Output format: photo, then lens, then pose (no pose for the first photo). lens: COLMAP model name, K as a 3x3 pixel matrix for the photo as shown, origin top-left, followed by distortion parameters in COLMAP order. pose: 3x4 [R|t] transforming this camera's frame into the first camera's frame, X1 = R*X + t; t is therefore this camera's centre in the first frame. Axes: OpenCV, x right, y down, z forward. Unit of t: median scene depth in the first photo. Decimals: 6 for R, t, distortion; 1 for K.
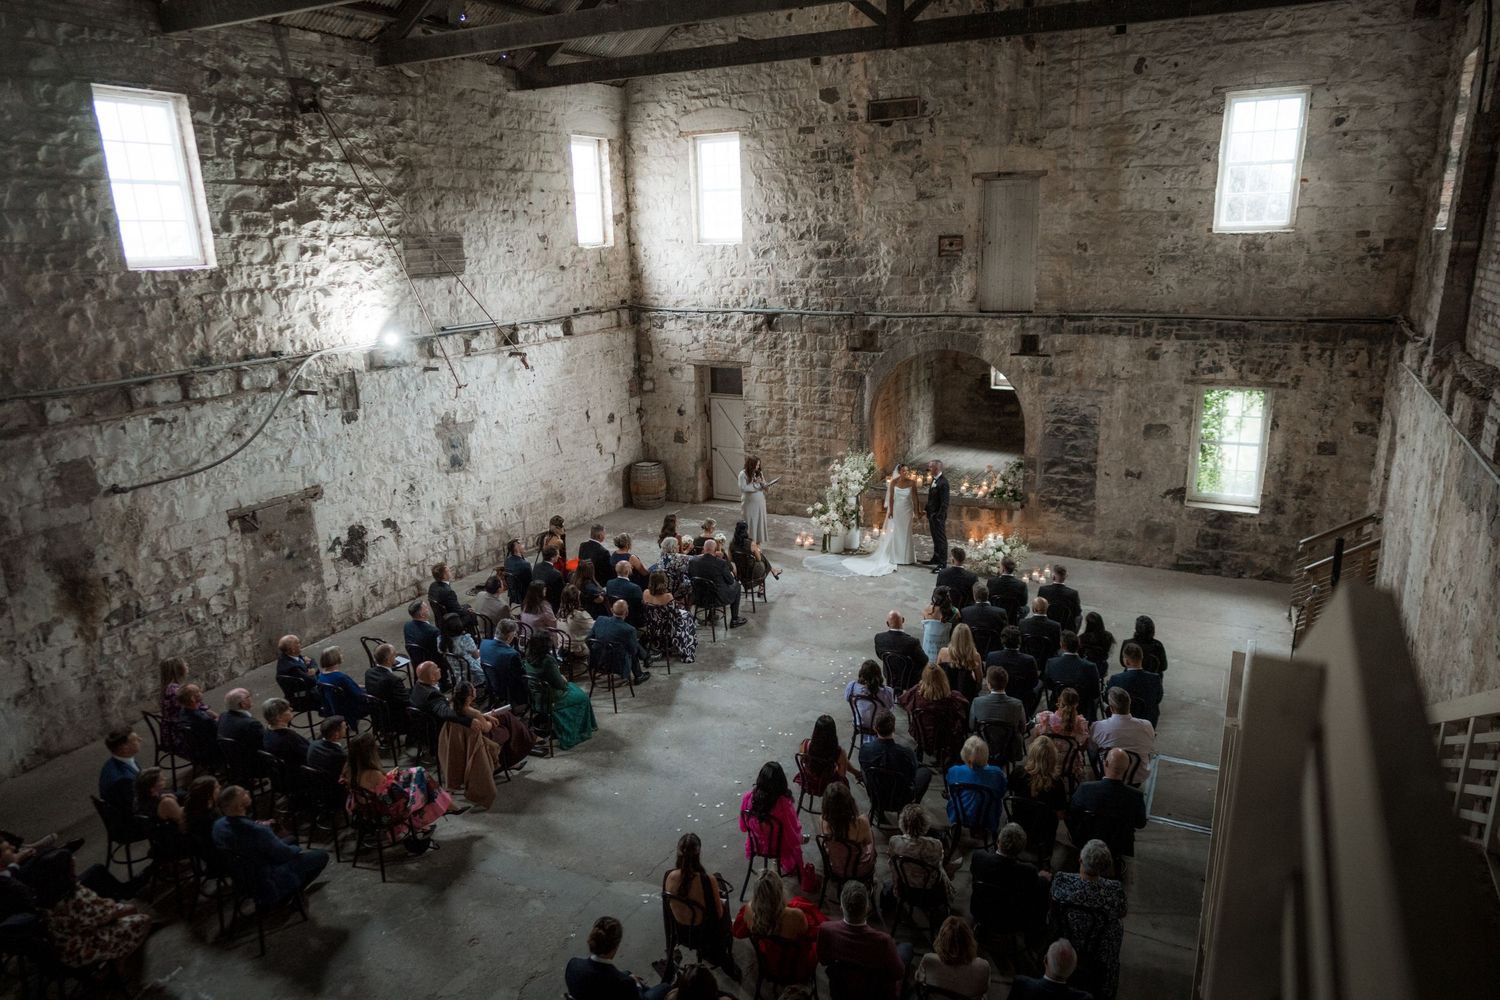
lens RADIAL K [[996.0, 0, 750.0], [0, 996.0, 500.0], [0, 0, 1]] dist [-0.007919, -0.000422]
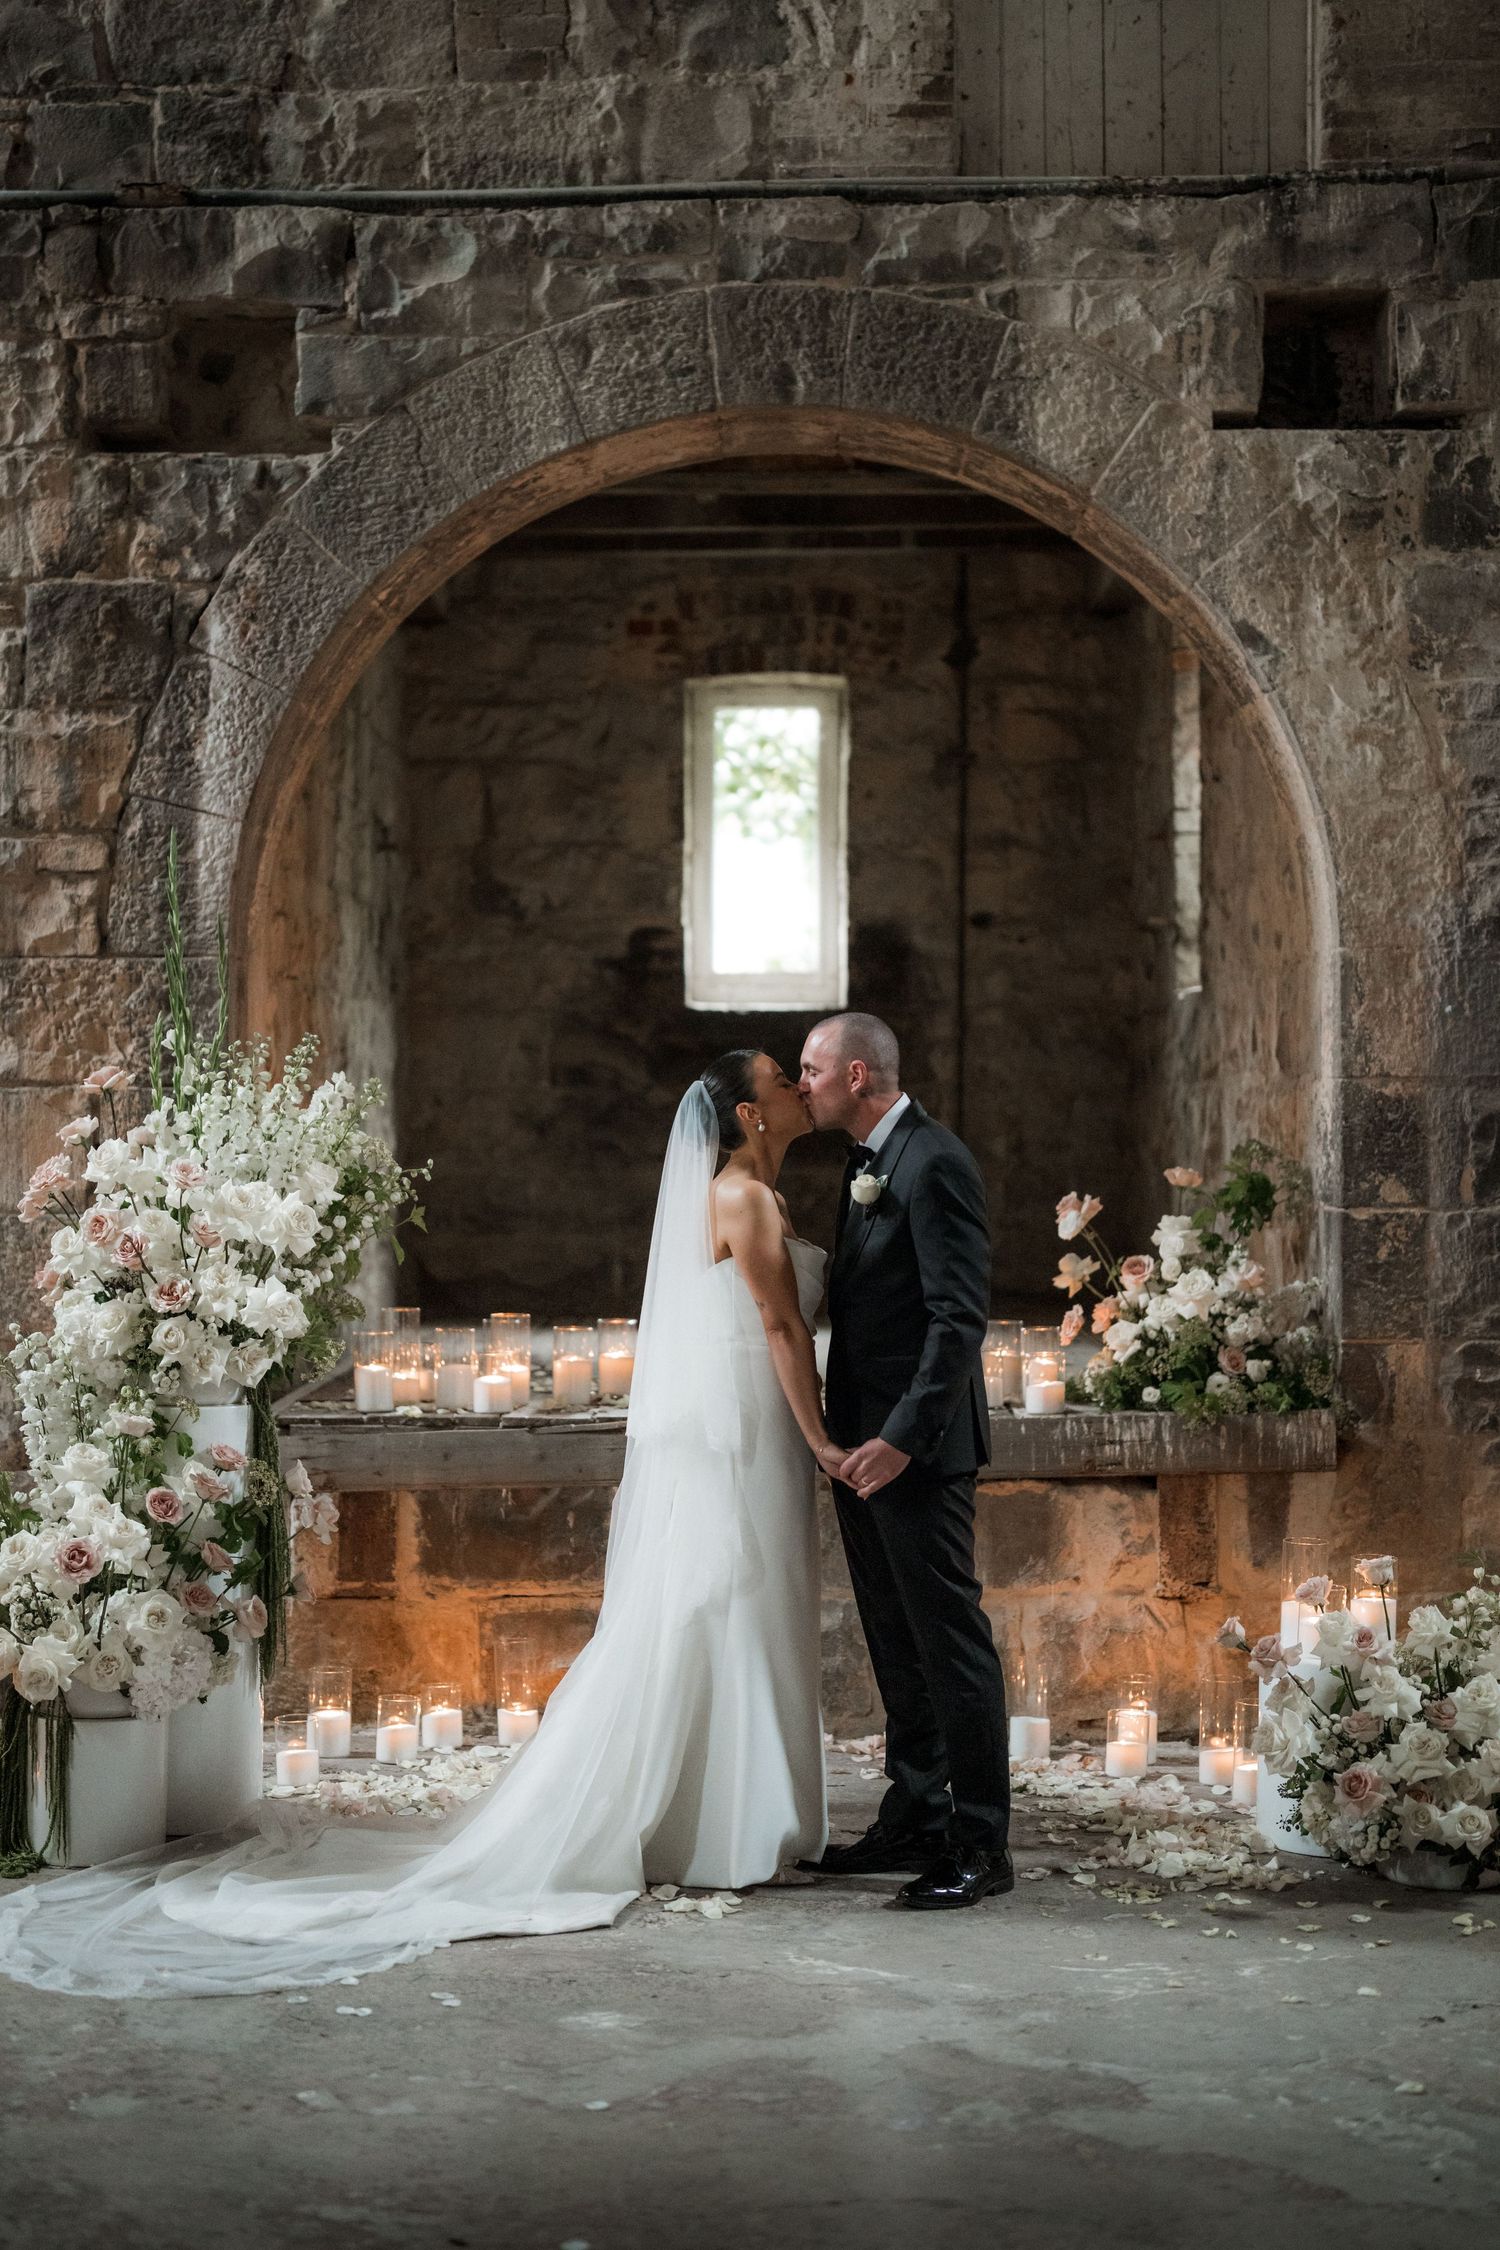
lens RADIAL K [[3465.5, 0, 741.0], [0, 3465.5, 1023.5], [0, 0, 1]] dist [-0.135648, 0.924208]
pose [[0.895853, 0.034283, 0.443026, -0.032635], [0.097317, 0.957677, -0.270895, 0.073510], [-0.433563, 0.285795, 0.854602, 0.561939]]
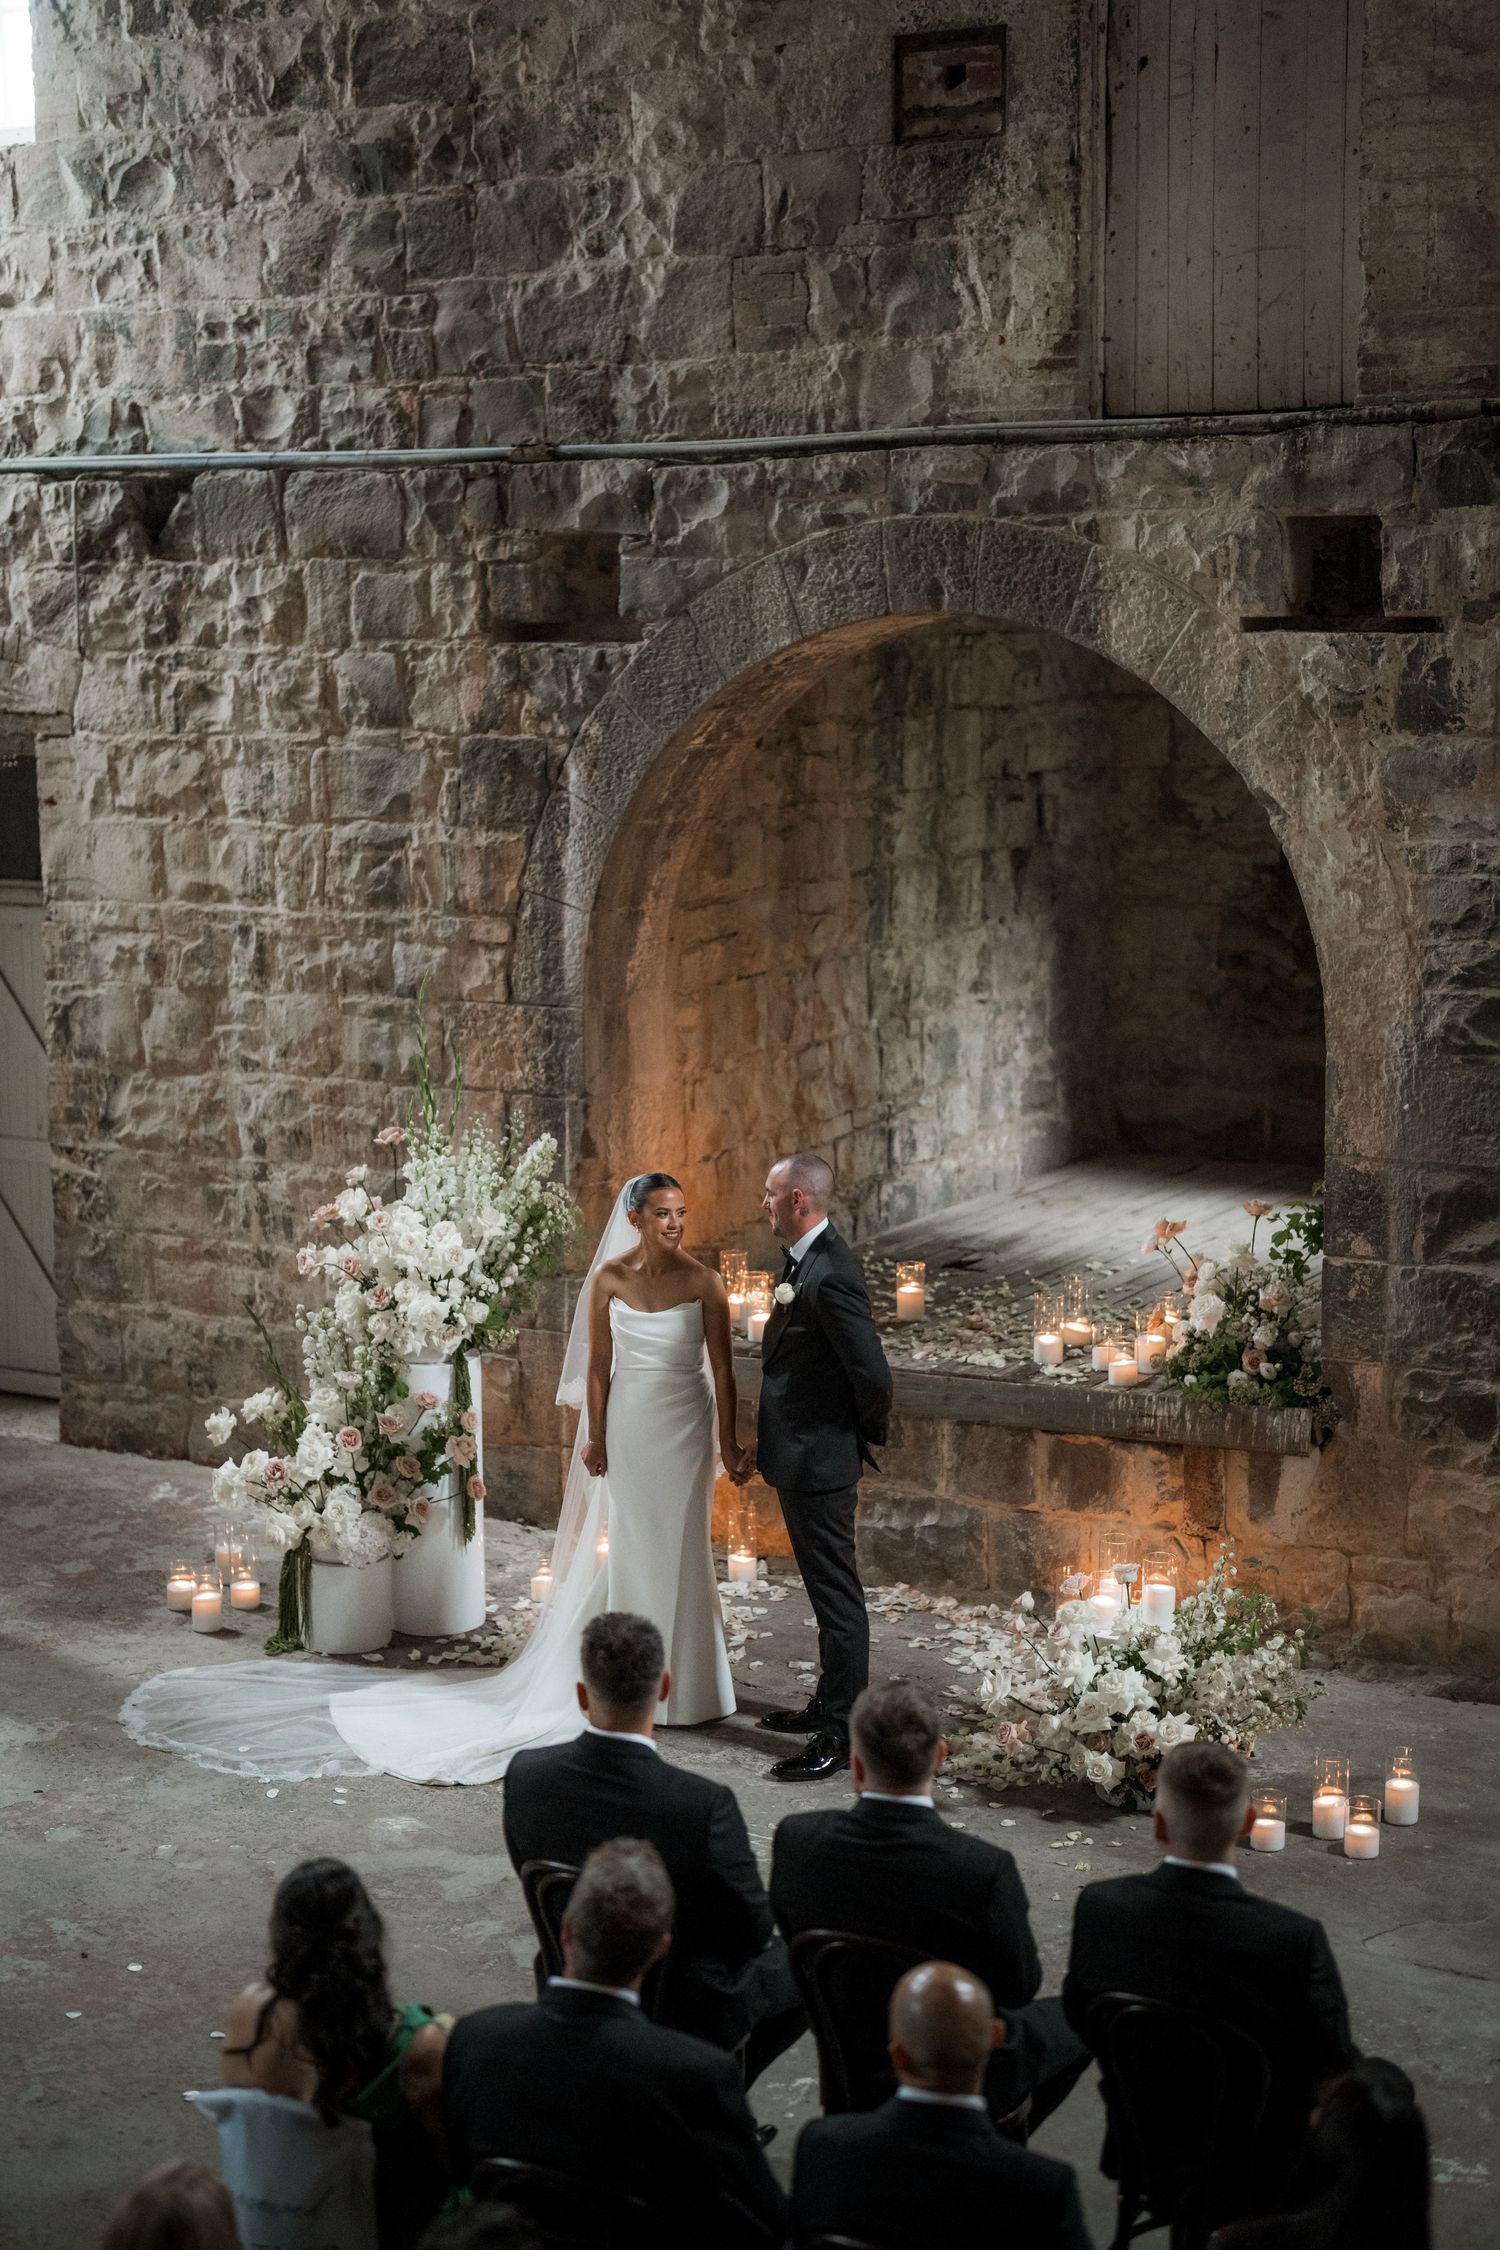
lens RADIAL K [[3424.2, 0, 750.0], [0, 3424.2, 1125.0], [0, 0, 1]] dist [-0.122250, 0.820992]
pose [[0.998700, 0.023425, -0.045275, 0.185591], [-0.028367, 0.993326, -0.111795, 0.022532], [0.042354, 0.112934, 0.992699, 0.334091]]
